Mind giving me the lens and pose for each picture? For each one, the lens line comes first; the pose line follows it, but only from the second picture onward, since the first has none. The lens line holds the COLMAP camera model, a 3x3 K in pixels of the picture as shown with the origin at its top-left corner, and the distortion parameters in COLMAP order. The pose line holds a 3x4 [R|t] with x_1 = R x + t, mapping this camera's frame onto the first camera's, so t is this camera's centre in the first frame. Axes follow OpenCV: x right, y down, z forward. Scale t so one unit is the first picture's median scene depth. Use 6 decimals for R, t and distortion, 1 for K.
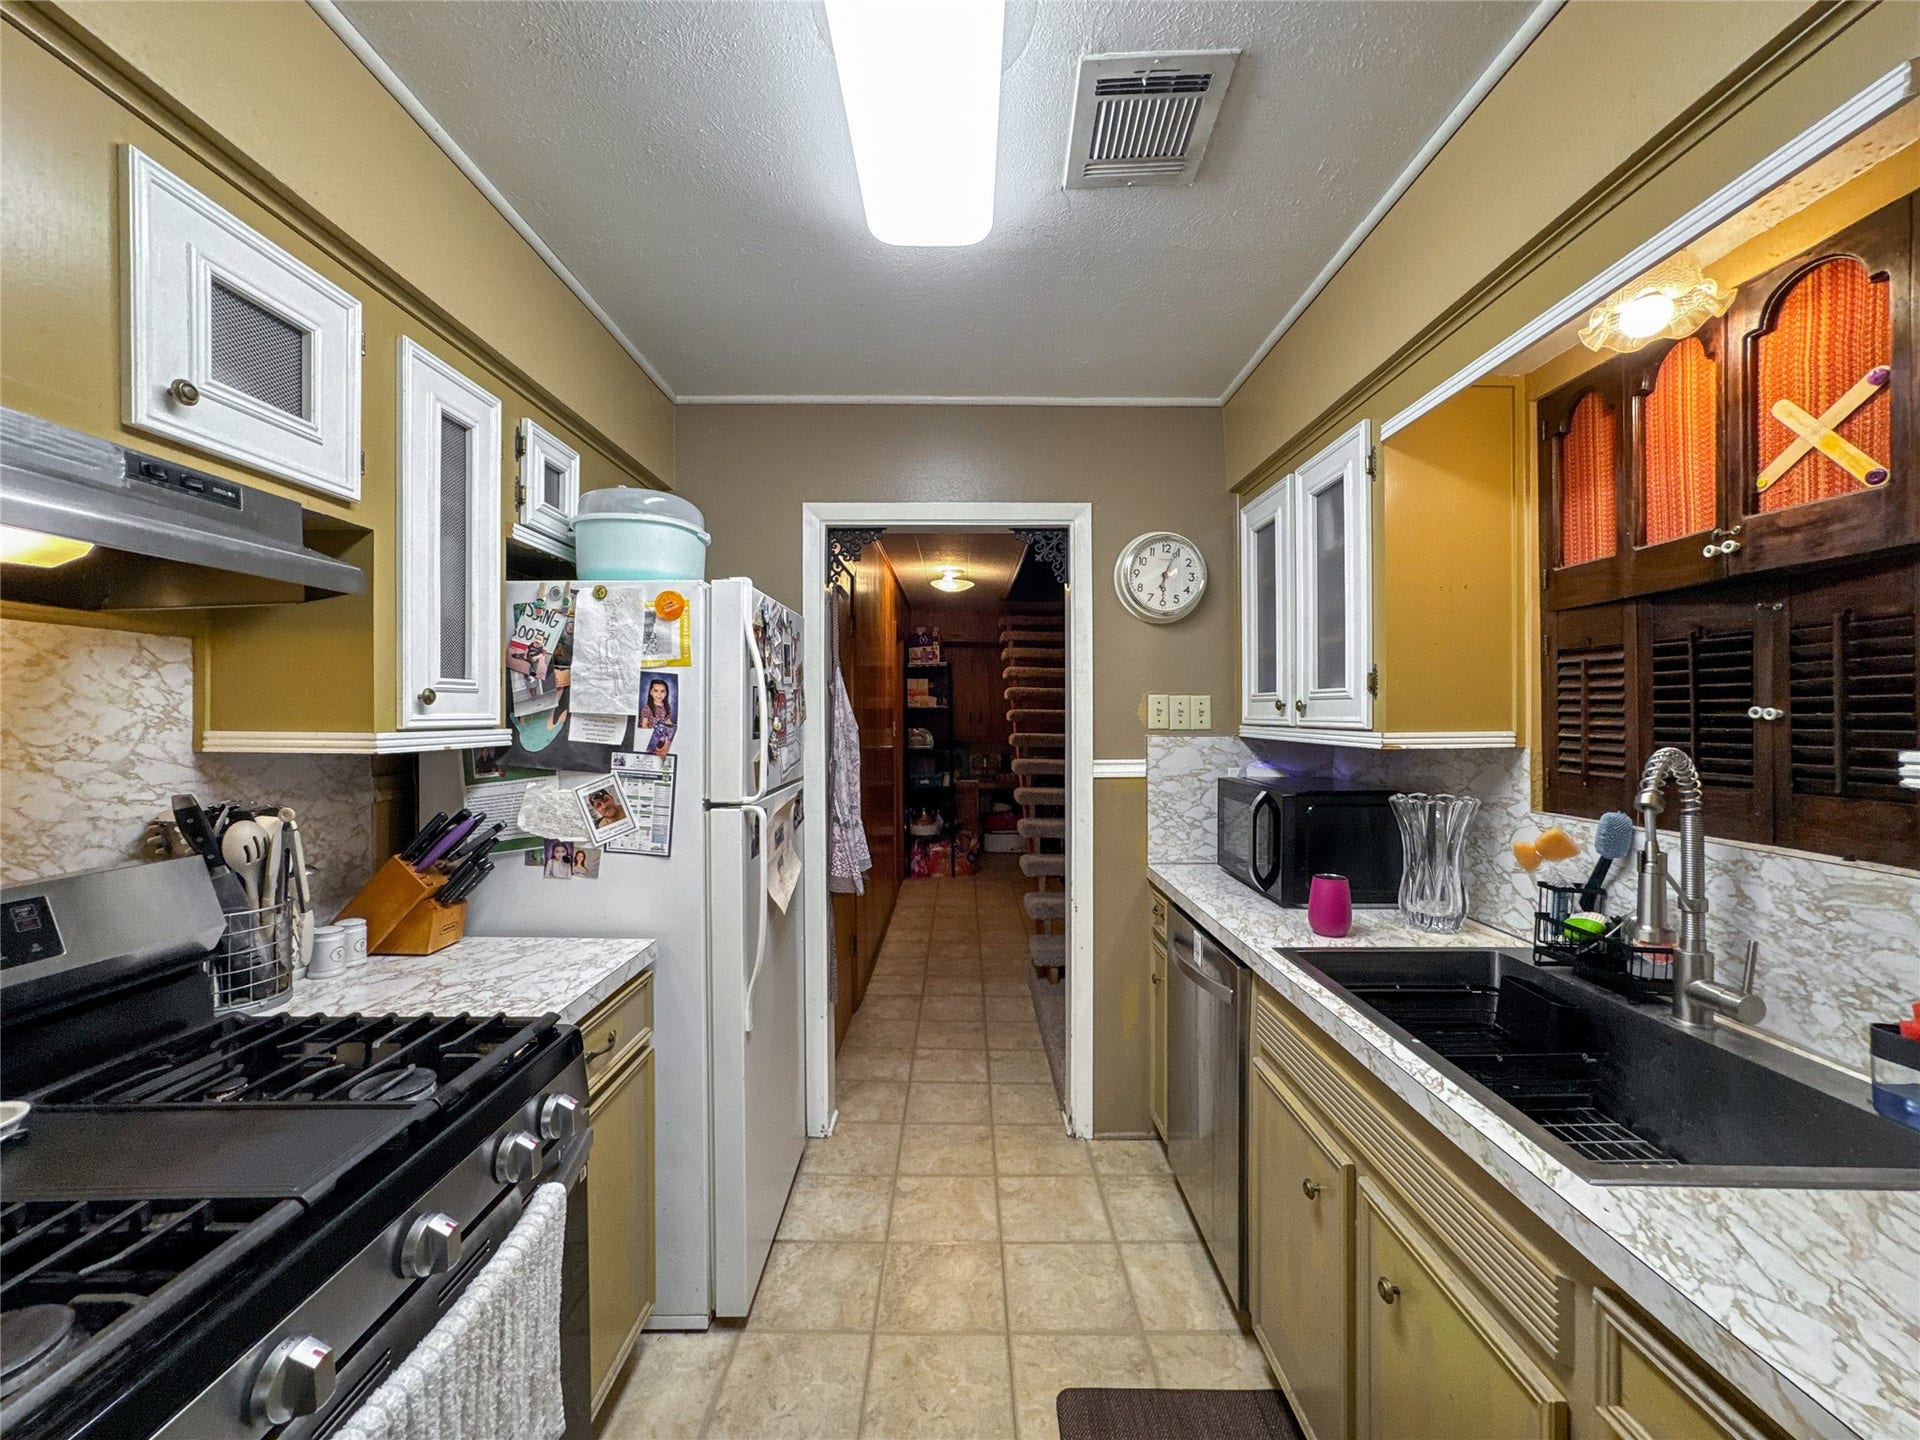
lens RADIAL K [[775.8, 0, 952.3], [0, 775.8, 719.4], [0, 0, 1]] dist [-0.038629, 0.017362]
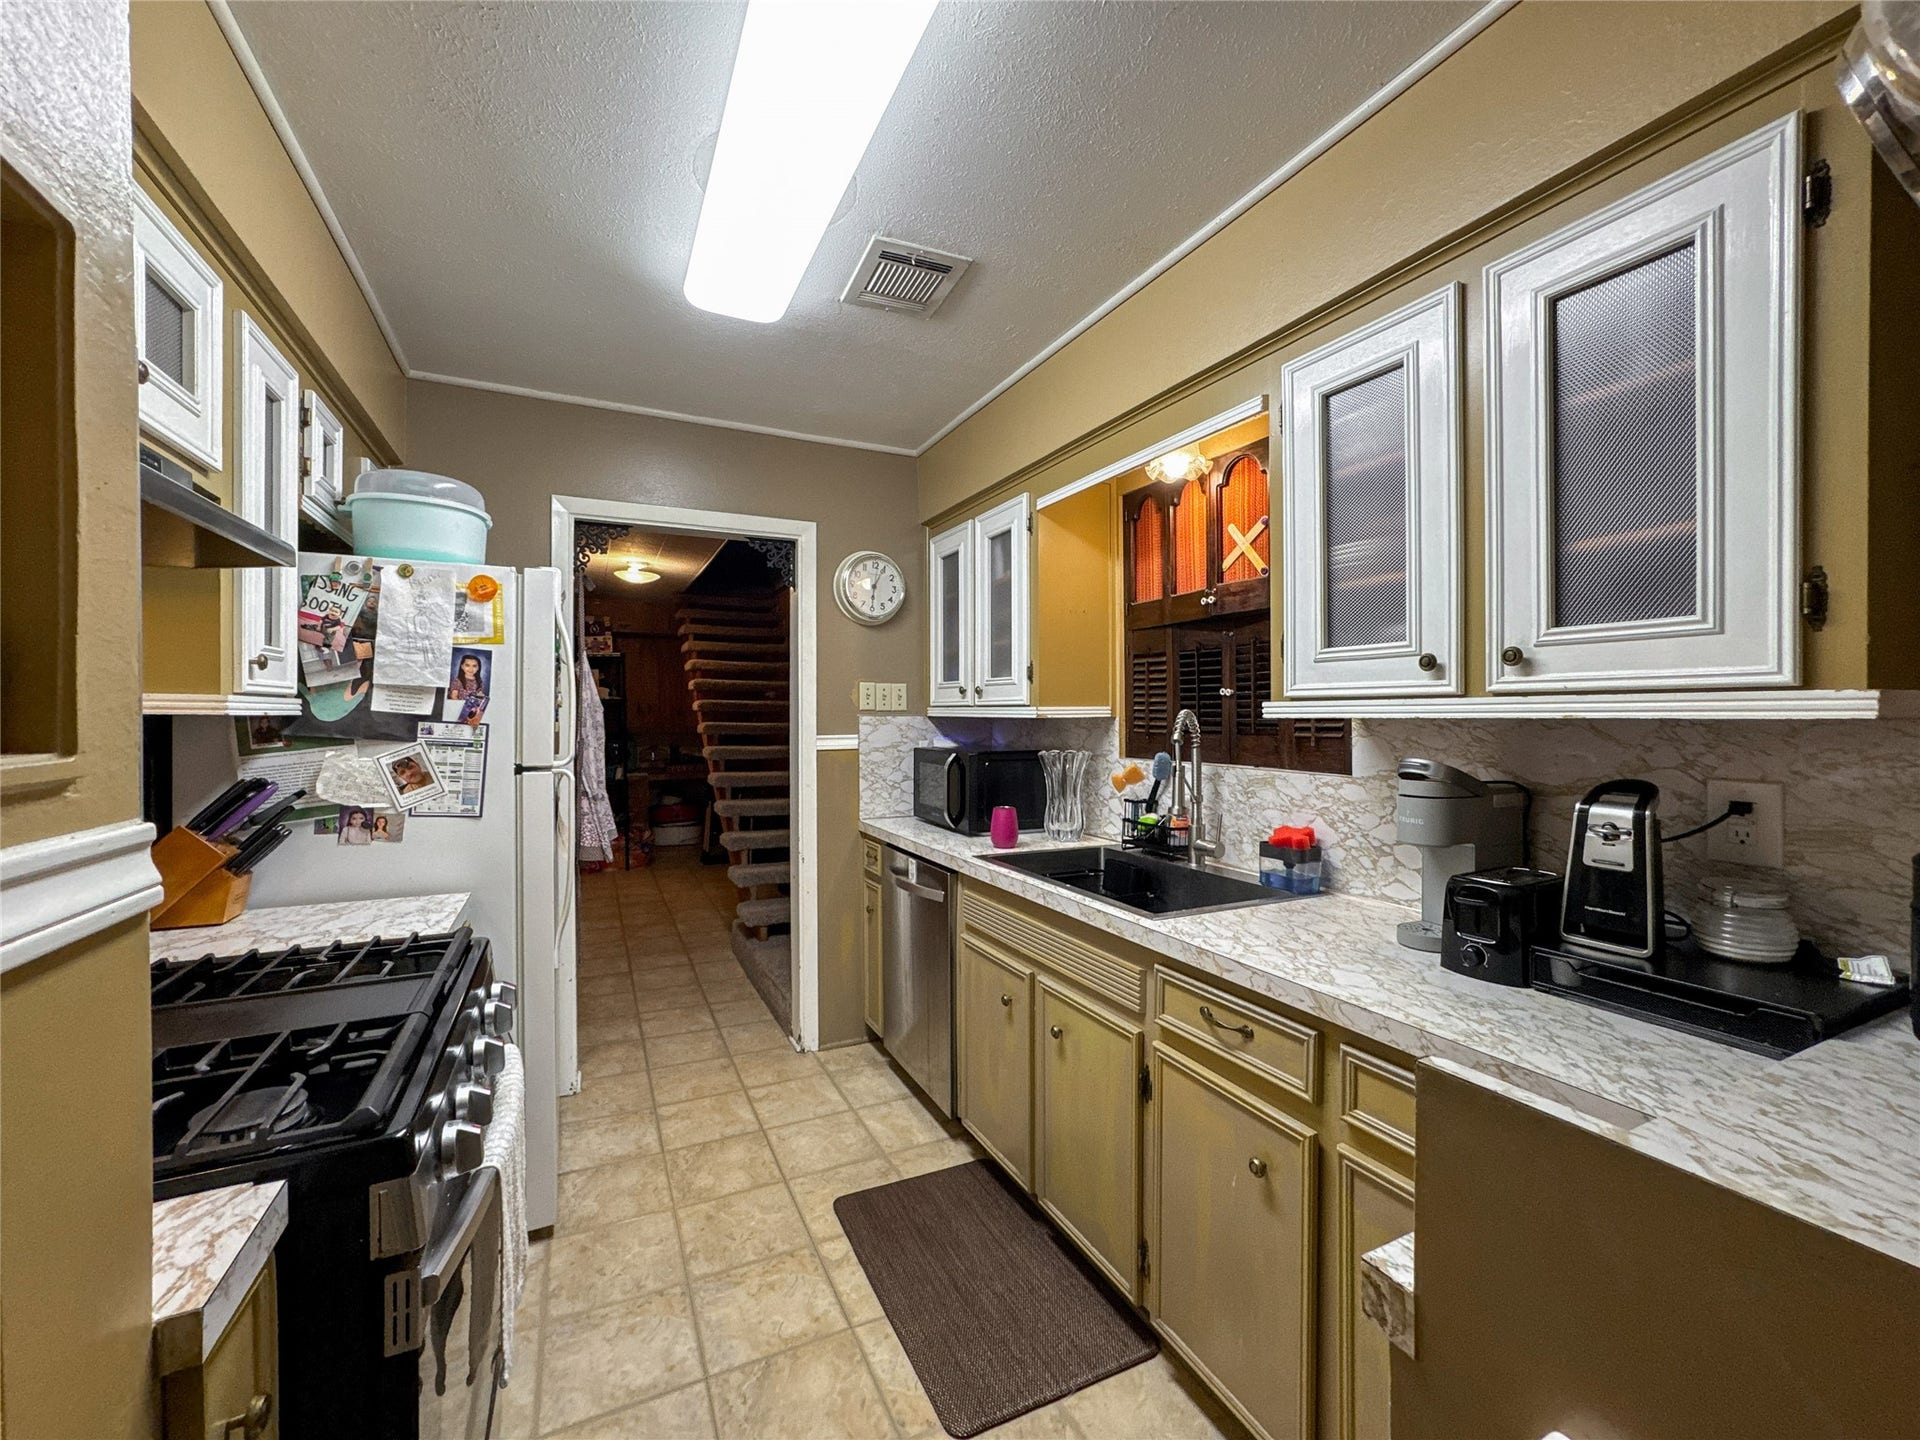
lens RADIAL K [[775.8, 0, 952.3], [0, 775.8, 719.4], [0, 0, 1]] dist [-0.038629, 0.017362]
pose [[0.898757, -0.002226, 0.438441, -0.240954], [0.001138, 0.999996, 0.002744, 0.036980], [-0.438445, -0.001967, 0.898756, -0.272150]]
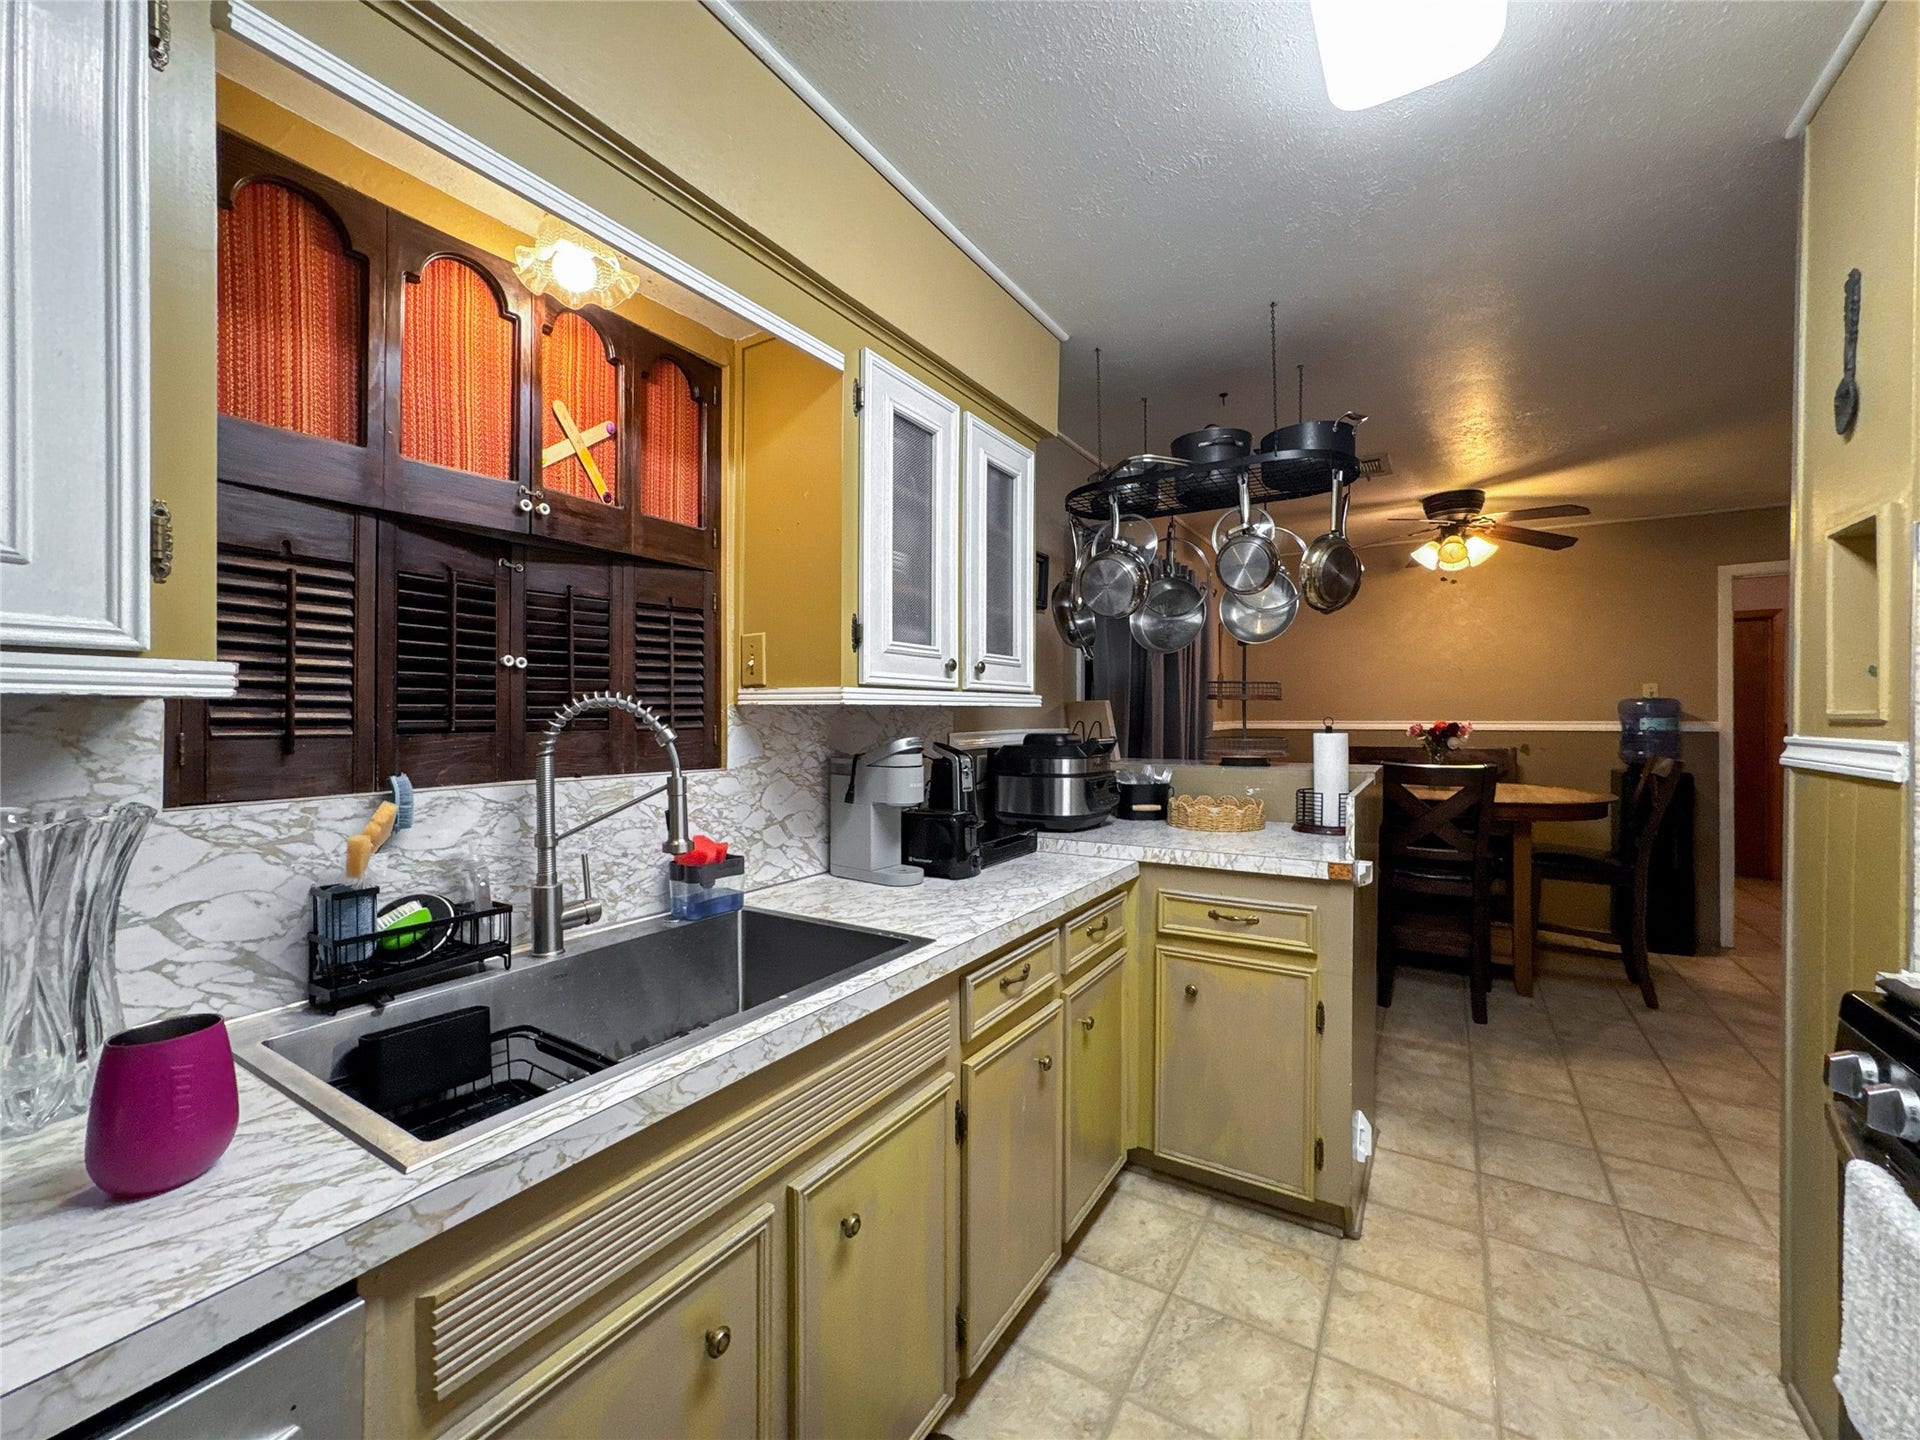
lens RADIAL K [[775.8, 0, 952.3], [0, 775.8, 719.4], [0, 0, 1]] dist [-0.038629, 0.017362]
pose [[-0.847767, 0.000933, 0.530368, -0.047096], [0.005191, 0.999965, 0.006539, 0.051097], [-0.530344, 0.008297, -0.847742, 1.141262]]
